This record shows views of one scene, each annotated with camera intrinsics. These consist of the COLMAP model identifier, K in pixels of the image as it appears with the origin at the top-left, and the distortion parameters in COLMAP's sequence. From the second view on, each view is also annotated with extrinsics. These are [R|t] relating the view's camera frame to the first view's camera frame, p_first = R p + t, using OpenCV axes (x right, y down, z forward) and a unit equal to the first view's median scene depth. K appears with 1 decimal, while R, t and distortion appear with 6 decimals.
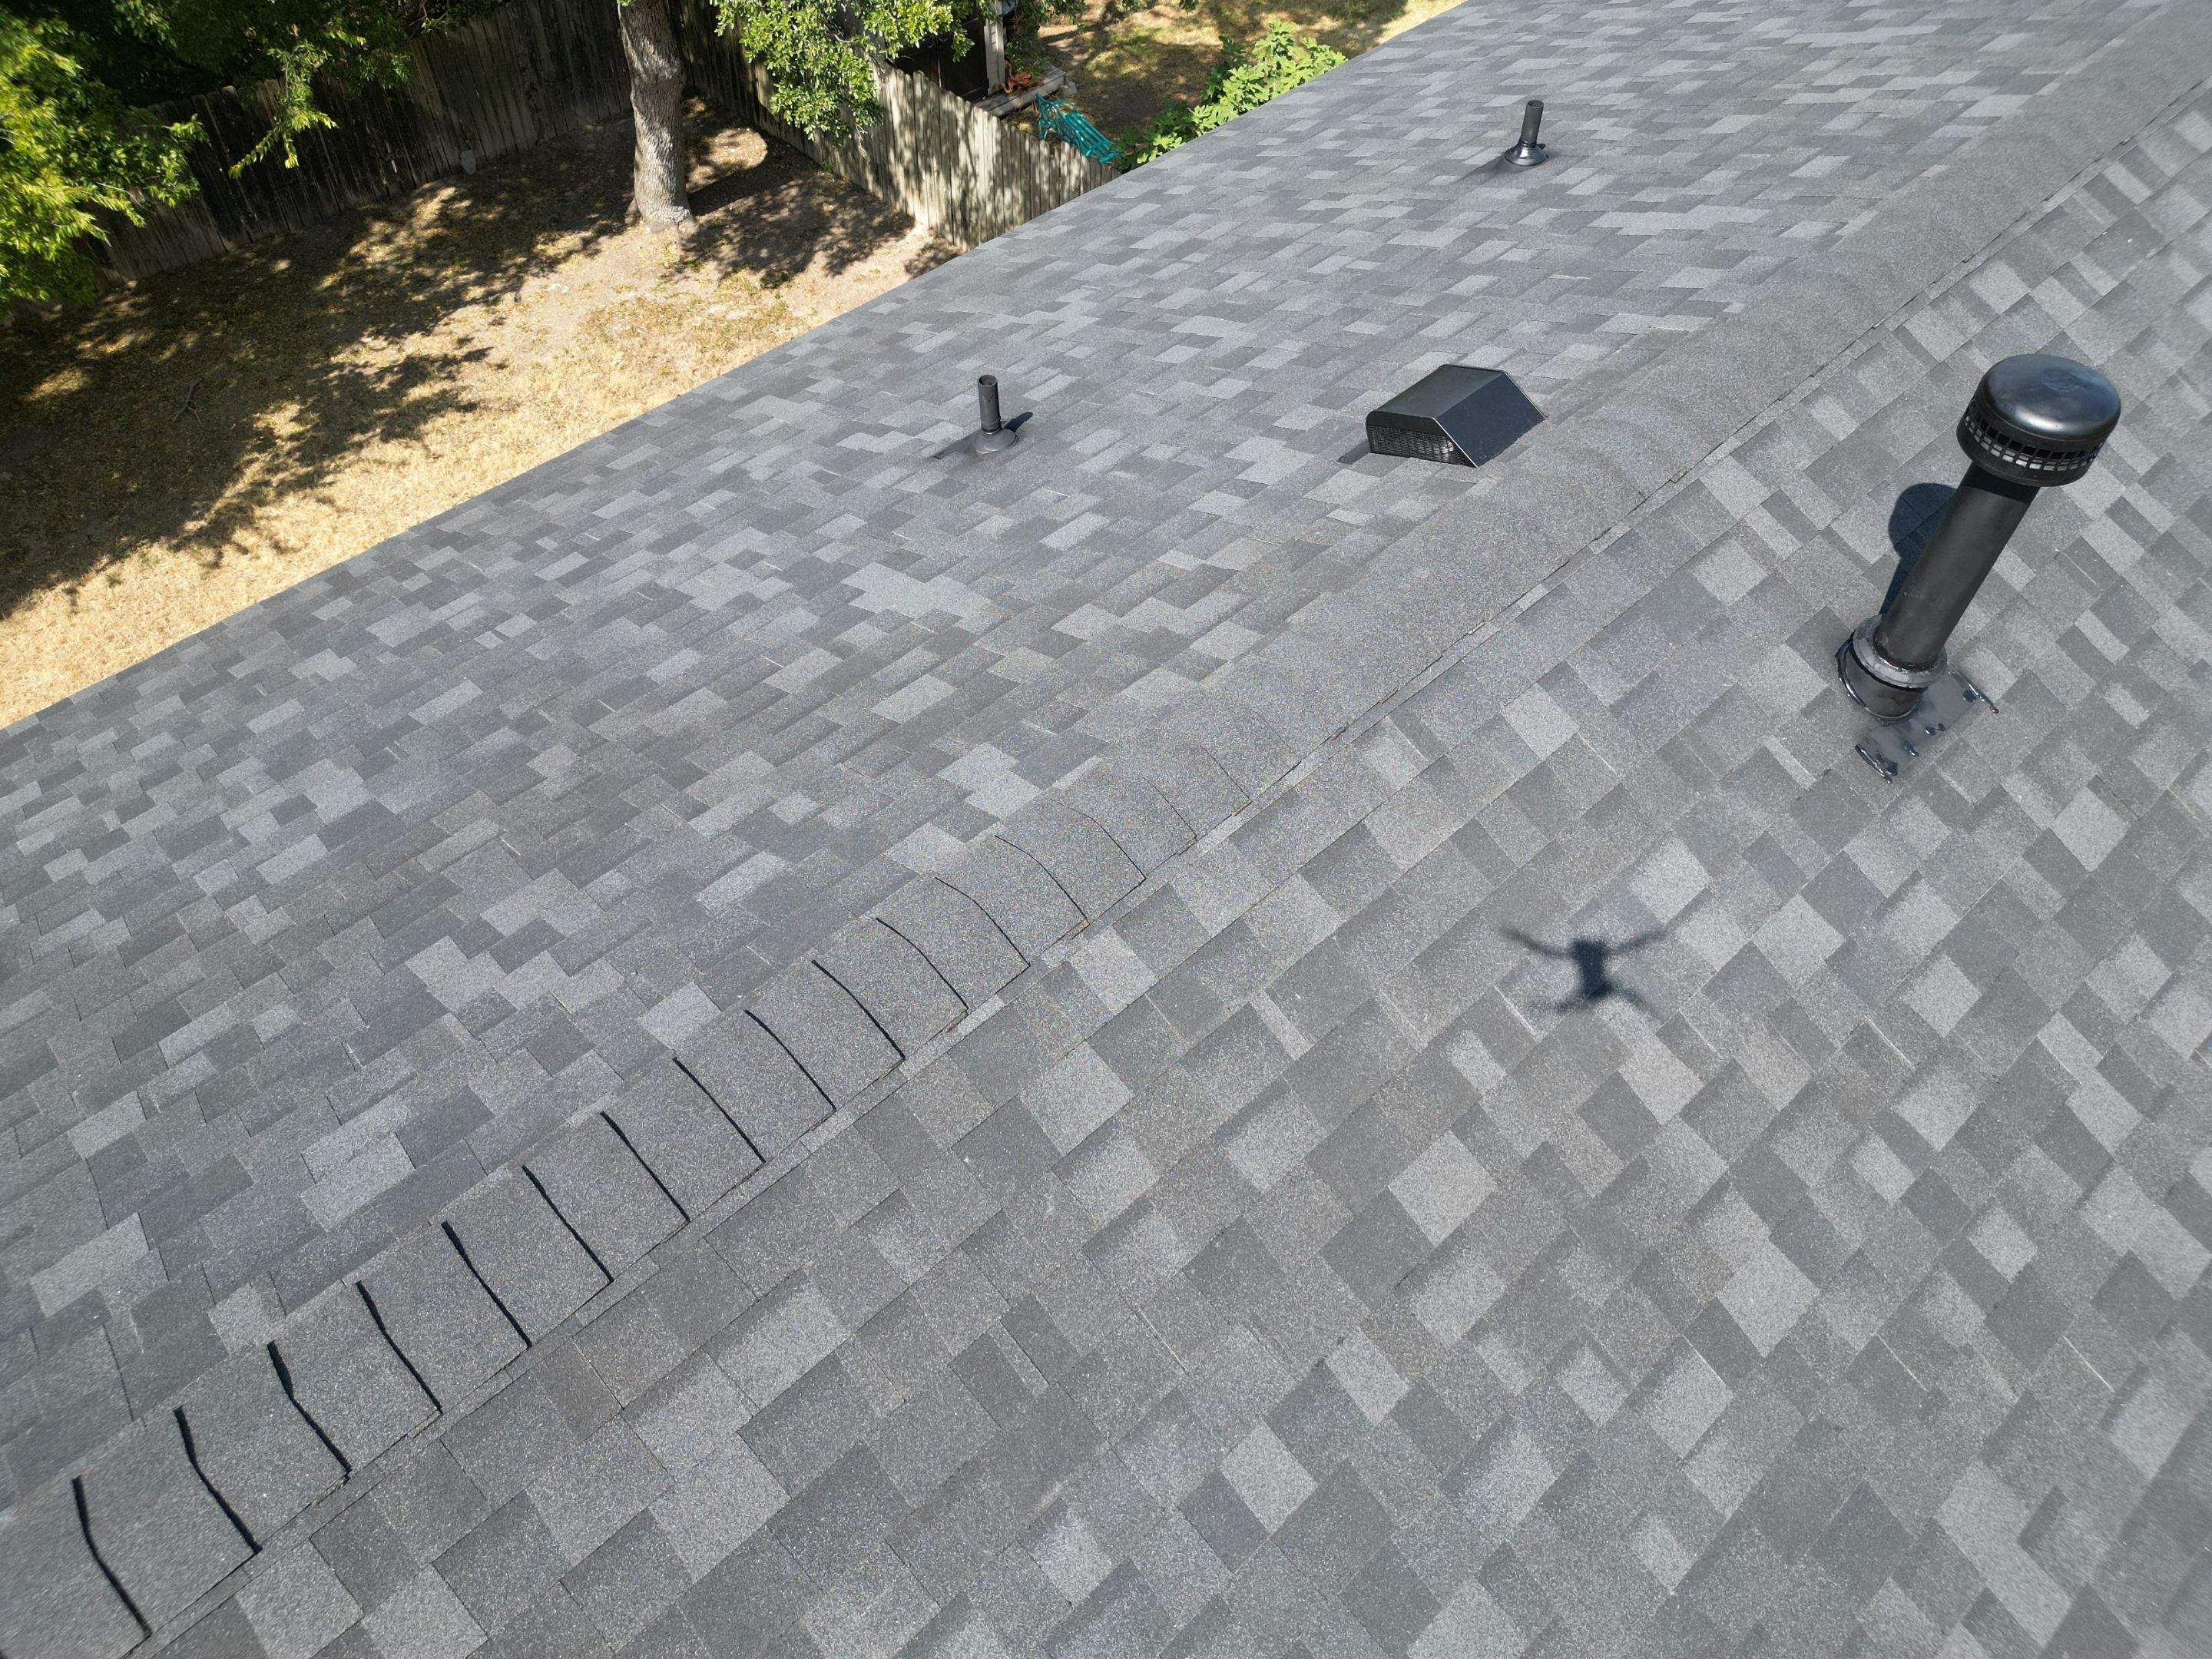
lens RADIAL K [[1550.0, 0, 1101.5], [0, 1550.0, 829.8], [0, 0, 1]] dist [0.069933, -0.067750]
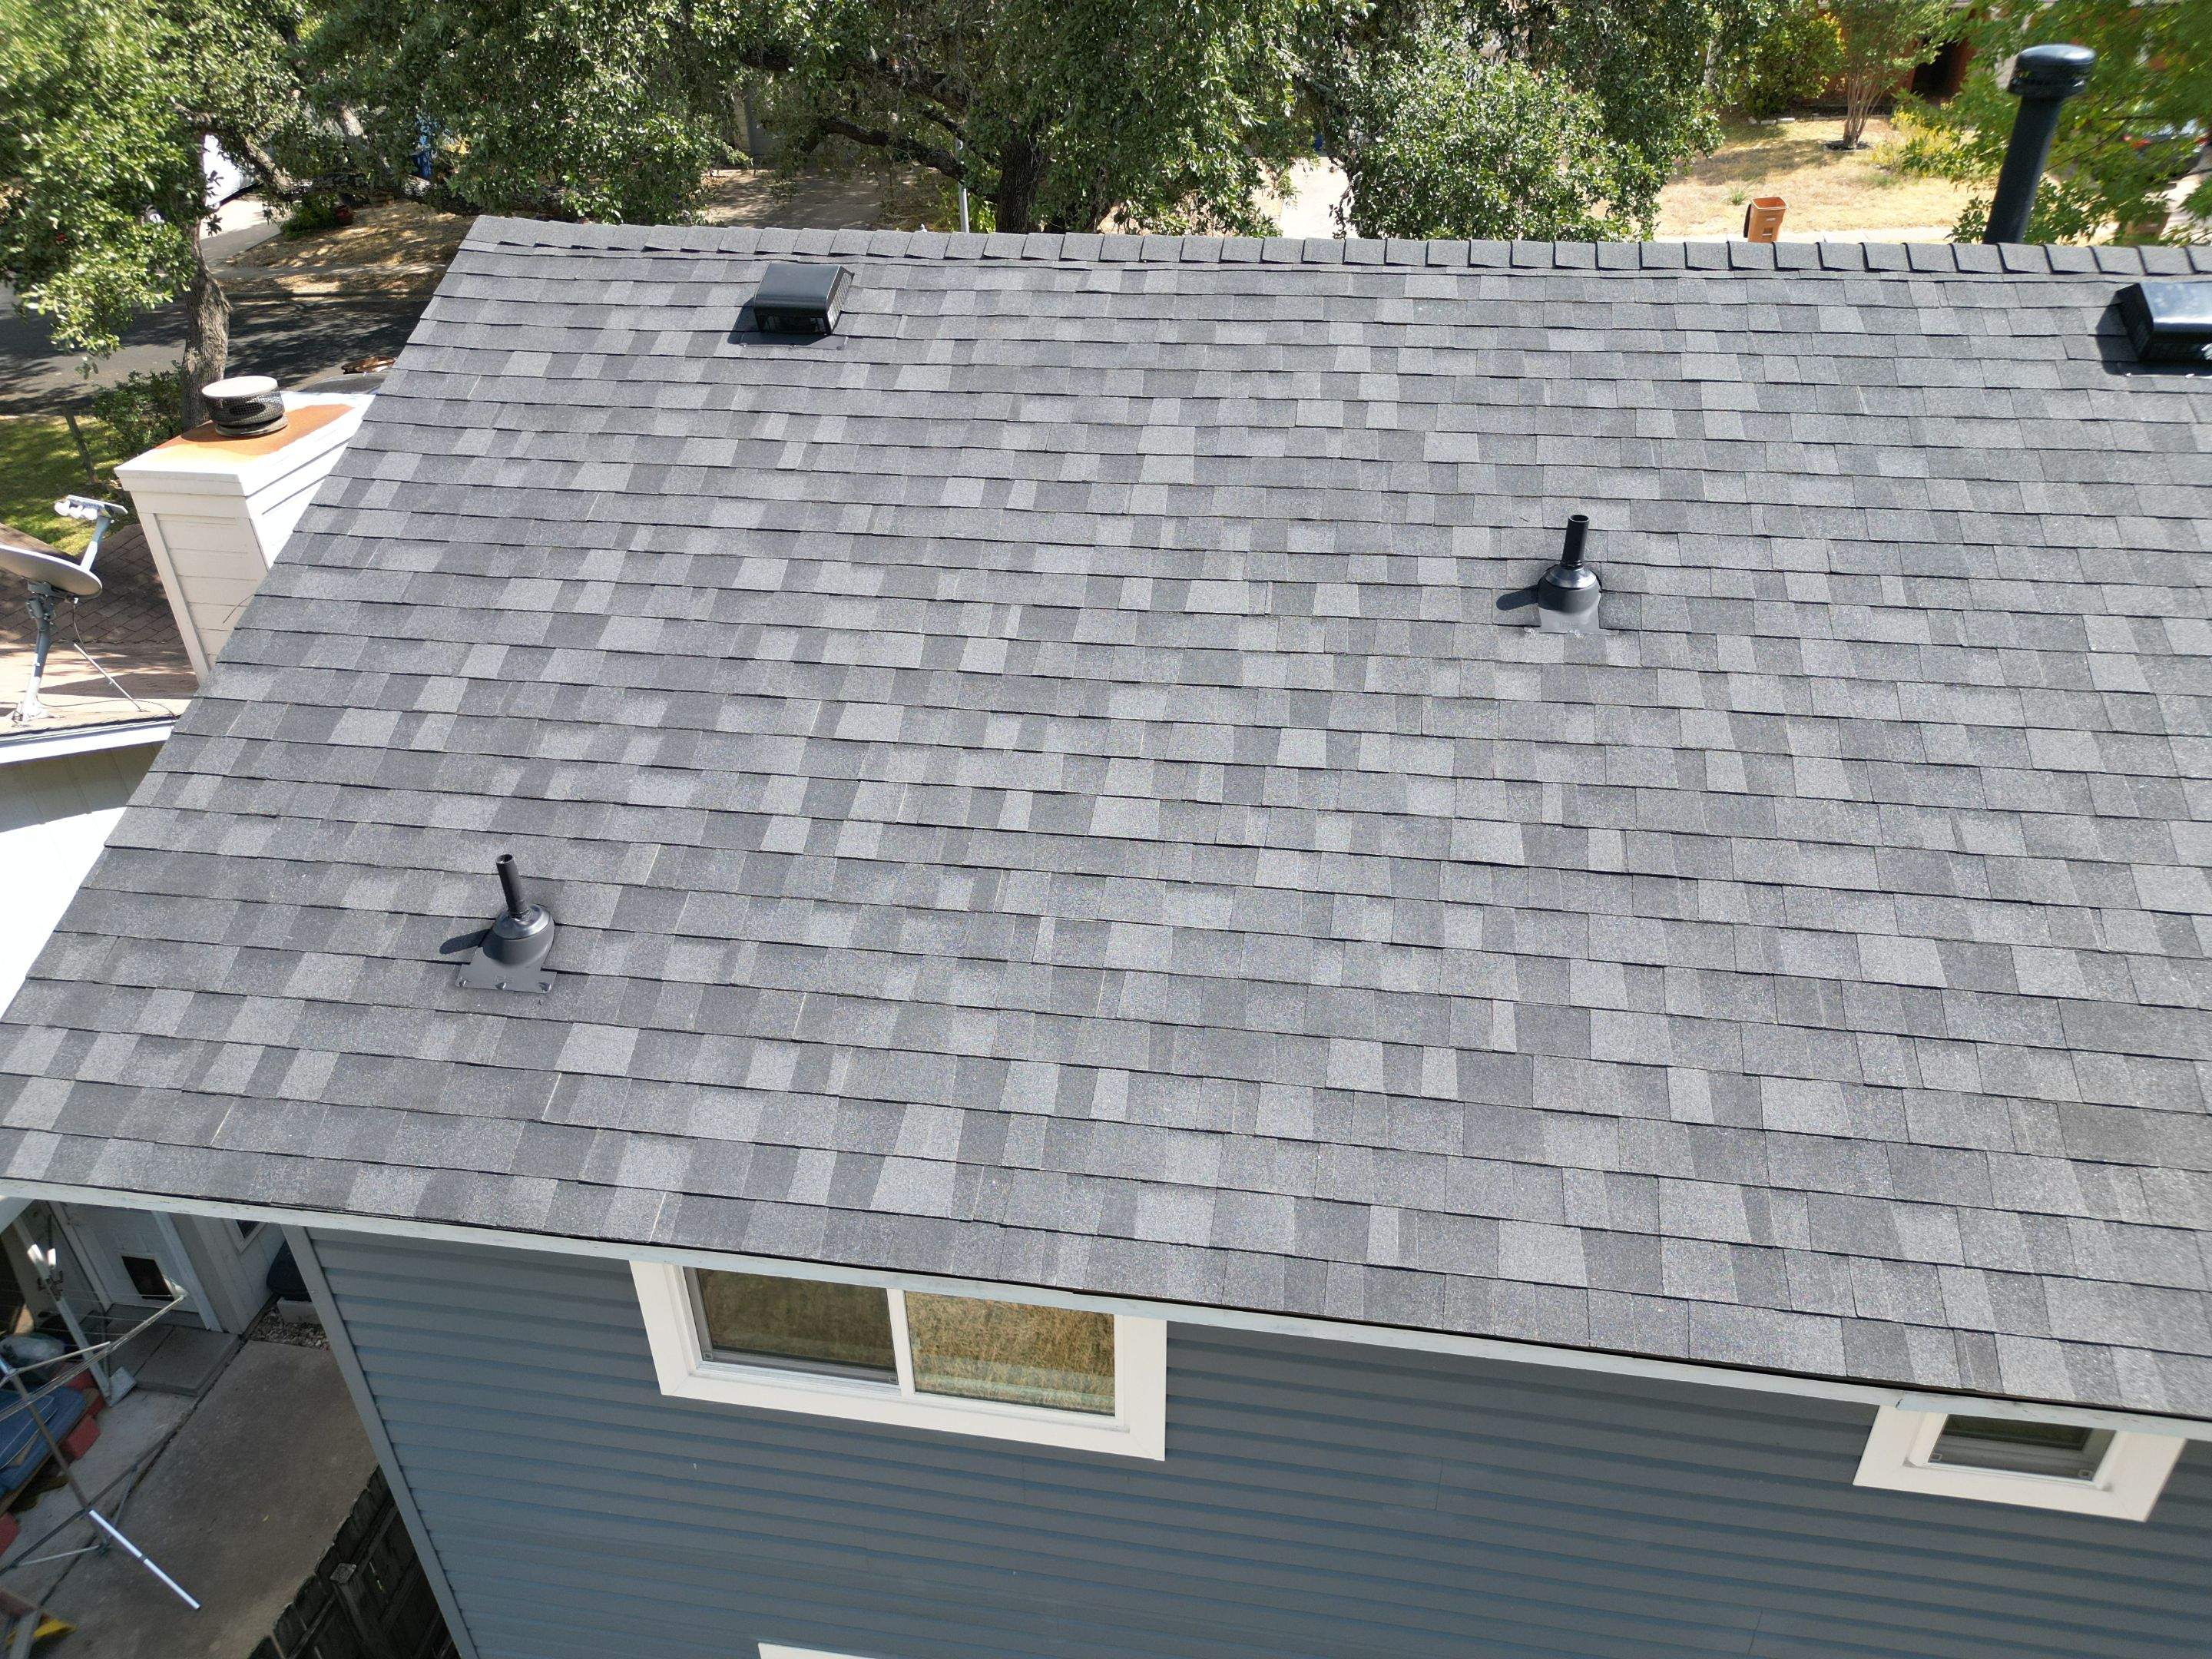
lens RADIAL K [[1550.0, 0, 1099.3], [0, 1550.0, 831.2], [0, 0, 1]] dist [0.069933, -0.067750]
pose [[-0.621889, -0.402521, 0.671738, -0.276768], [0.630298, 0.251774, 0.734394, -1.759996], [-0.464735, 0.880106, 0.097132, 1.759482]]
